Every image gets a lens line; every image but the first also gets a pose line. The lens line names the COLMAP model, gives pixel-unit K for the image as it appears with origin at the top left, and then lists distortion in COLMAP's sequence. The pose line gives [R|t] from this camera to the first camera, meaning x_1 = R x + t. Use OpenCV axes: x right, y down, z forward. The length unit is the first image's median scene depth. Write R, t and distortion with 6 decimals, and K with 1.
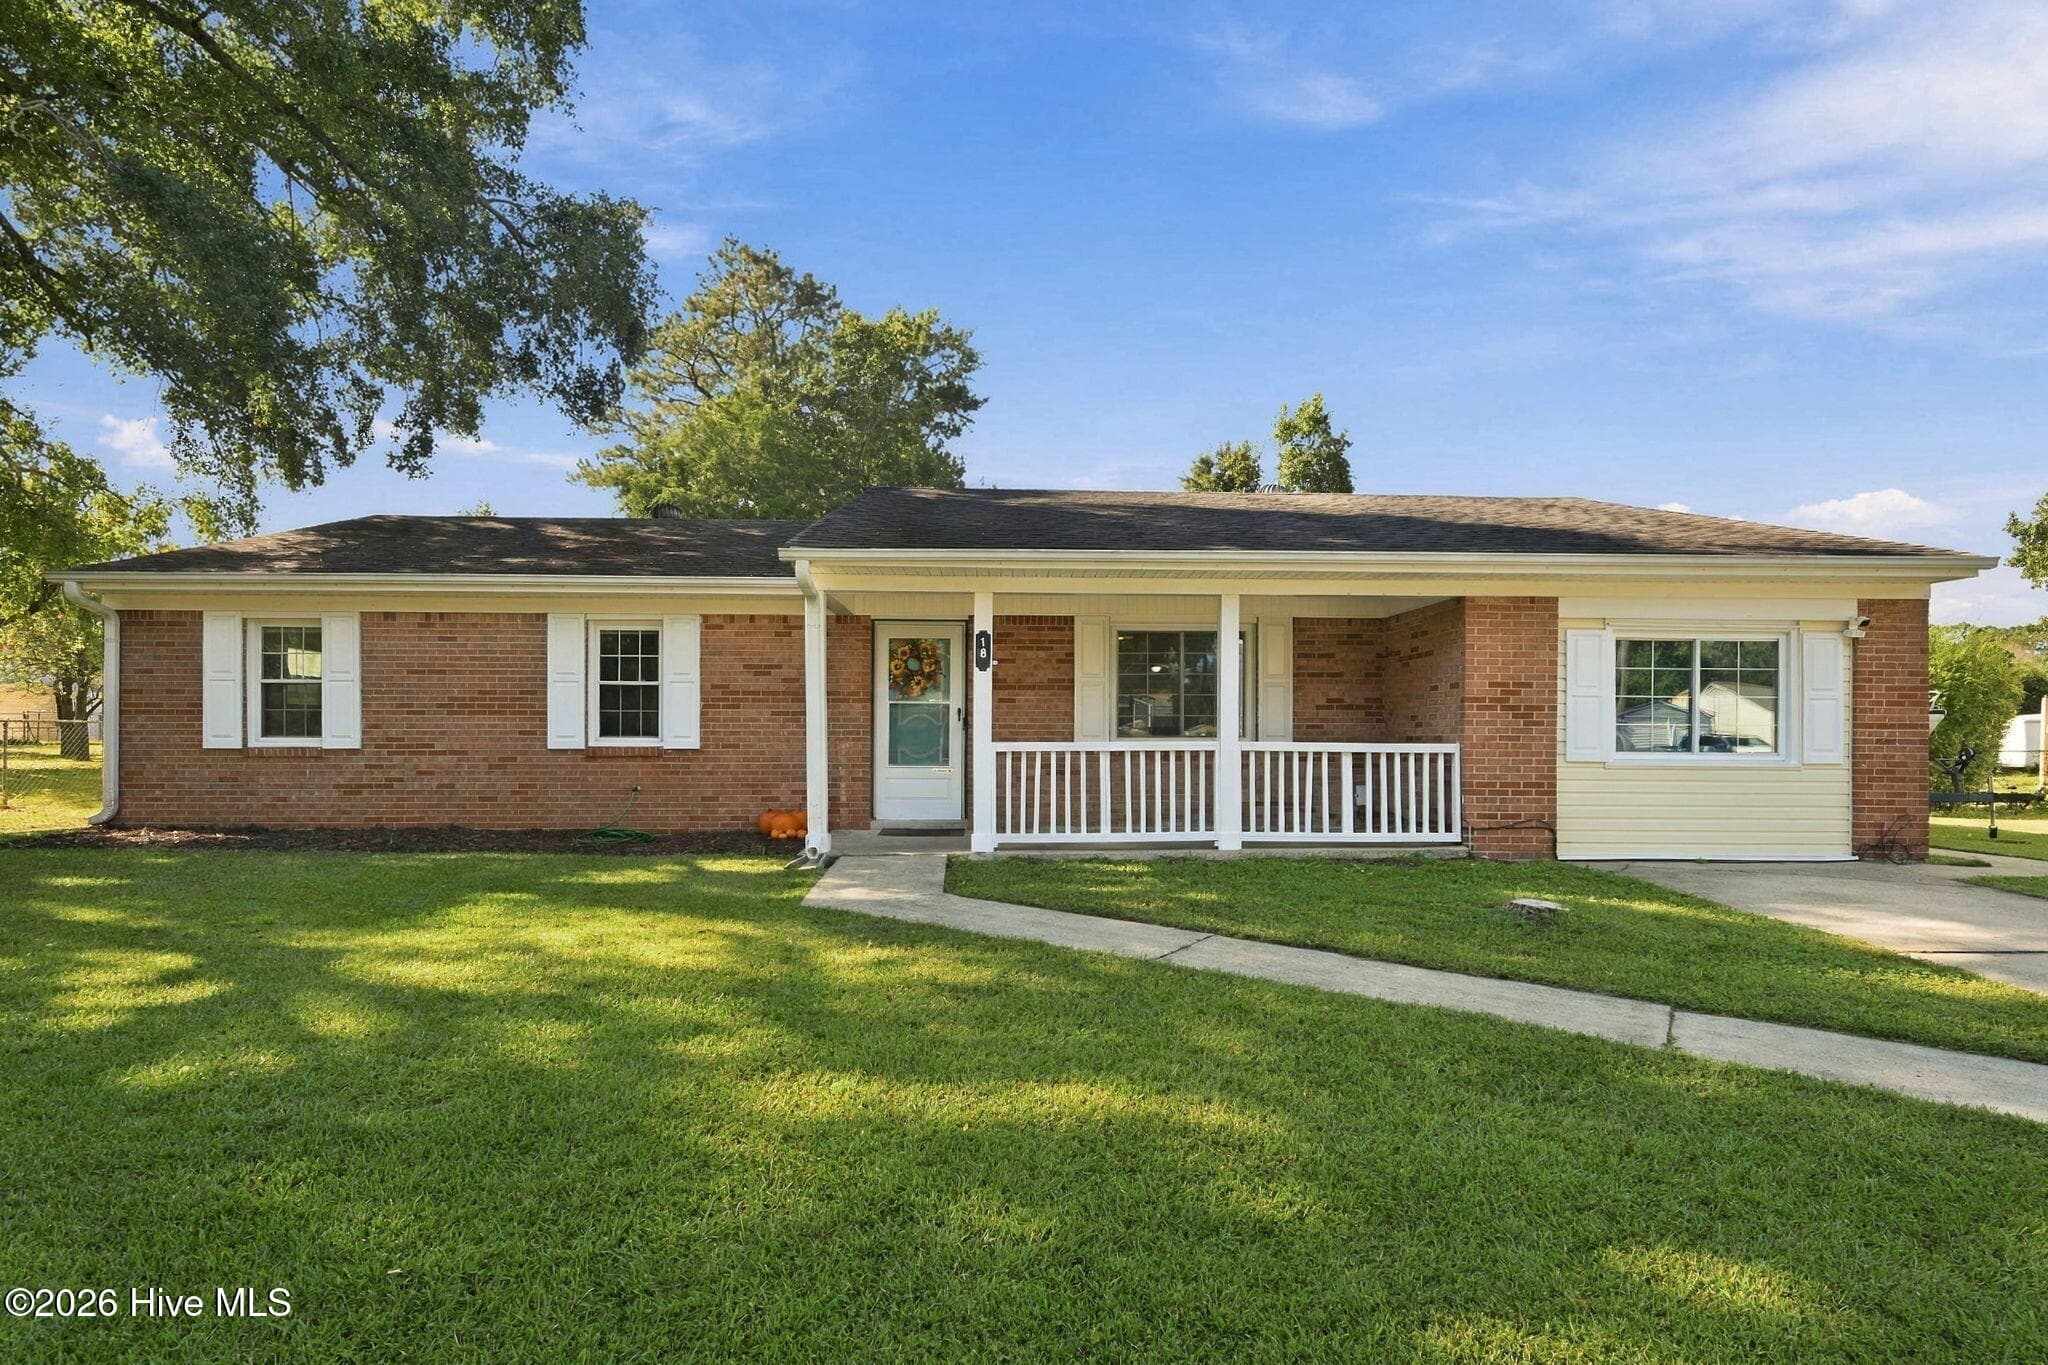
lens RADIAL K [[1001.7, 0, 1044.3], [0, 1001.7, 739.8], [0, 0, 1]] dist [-0.000929, 0.000754]
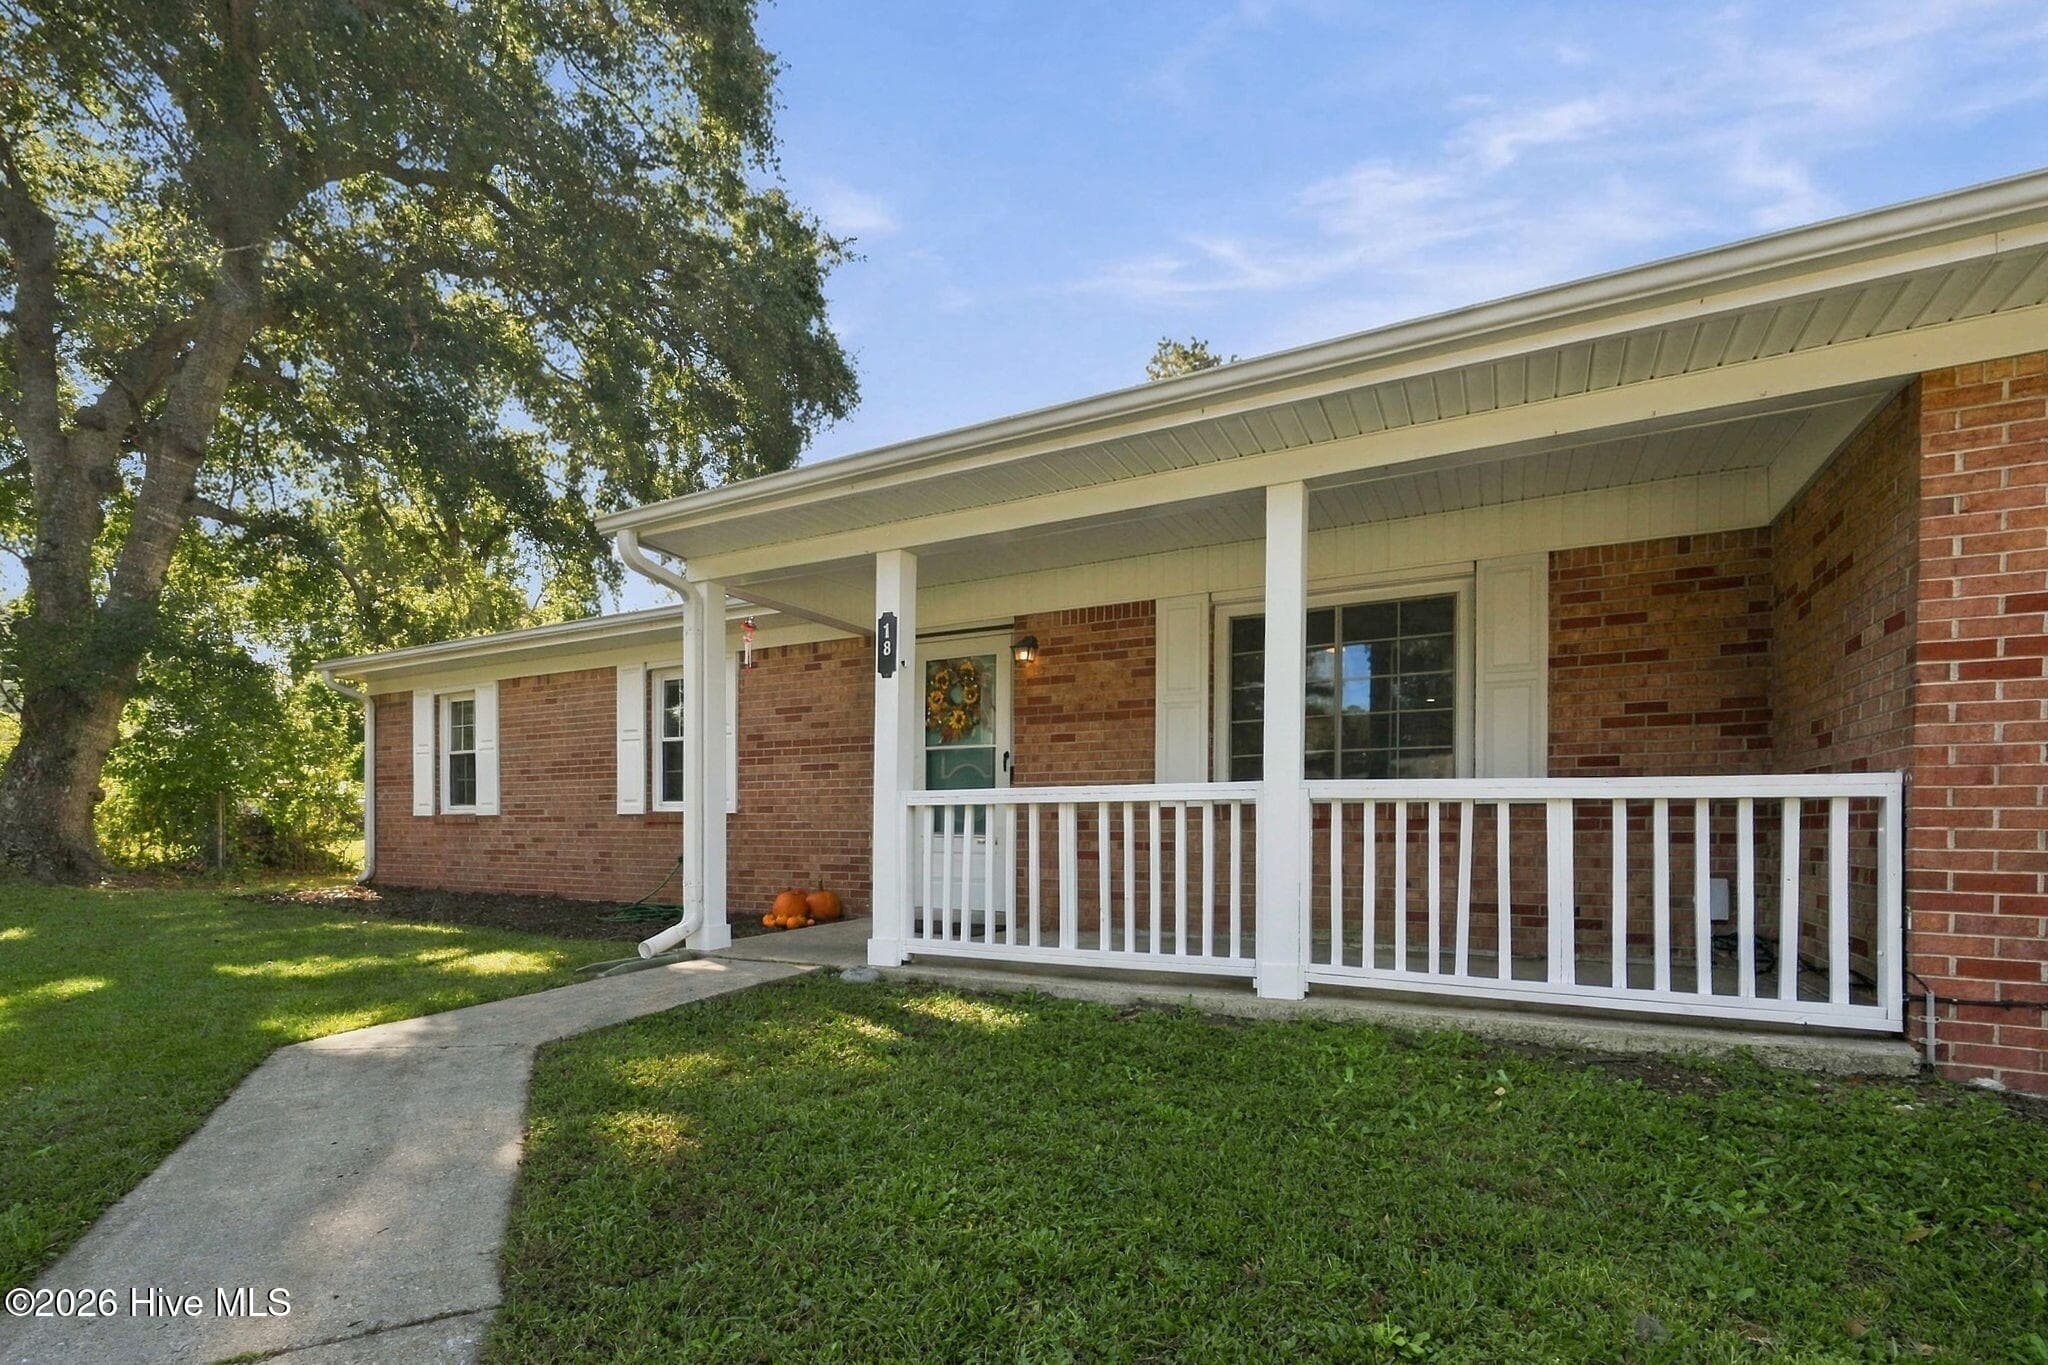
lens RADIAL K [[905.8, 0, 1058.3], [0, 905.8, 836.8], [0, 0, 1]] dist [-0.006513, 0.000382]
pose [[0.868261, 0.004550, -0.496086, 0.277202], [0.000885, 0.999942, 0.010720, 0.022035], [0.496107, -0.009747, 0.868207, 0.494357]]
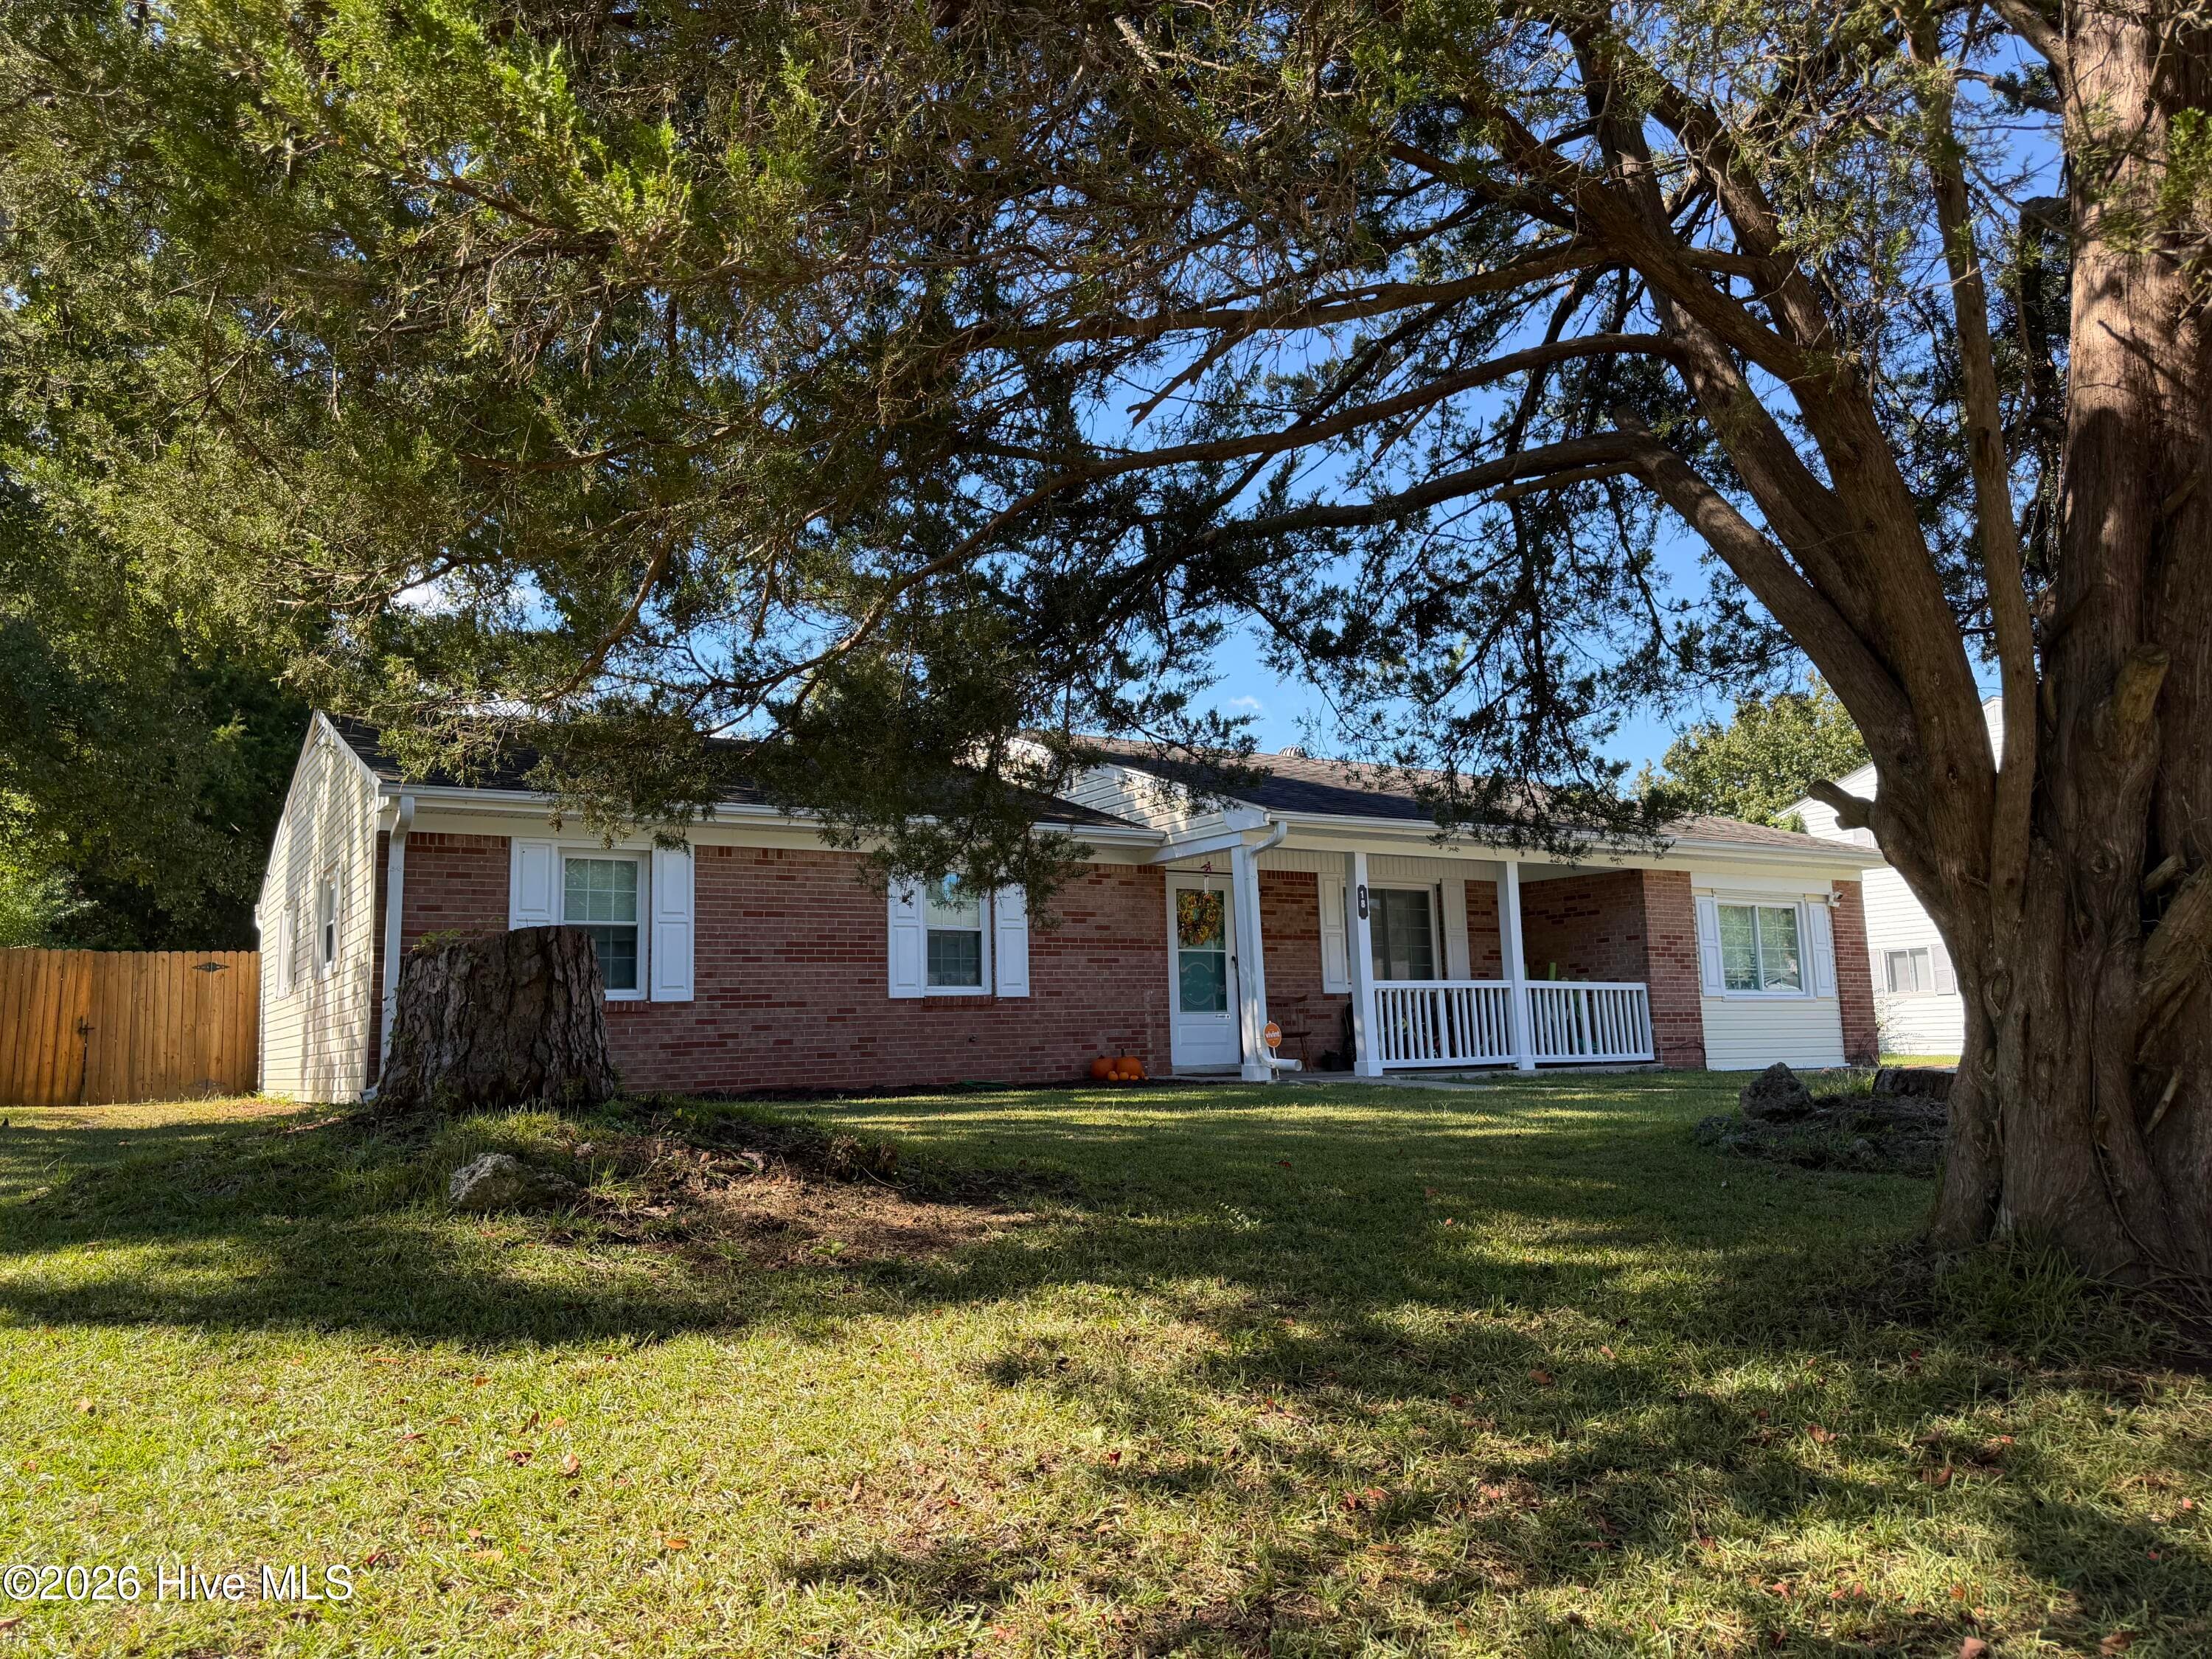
lens RADIAL K [[1533.7, 0, 1117.3], [0, 1533.7, 830.9], [0, 0, 1]] dist [0.163833, -0.308981]
pose [[0.864853, 0.044225, 0.500073, -1.069594], [0.029855, 0.989819, -0.139168, 0.062553], [-0.501136, 0.135290, 0.854728, -0.362827]]
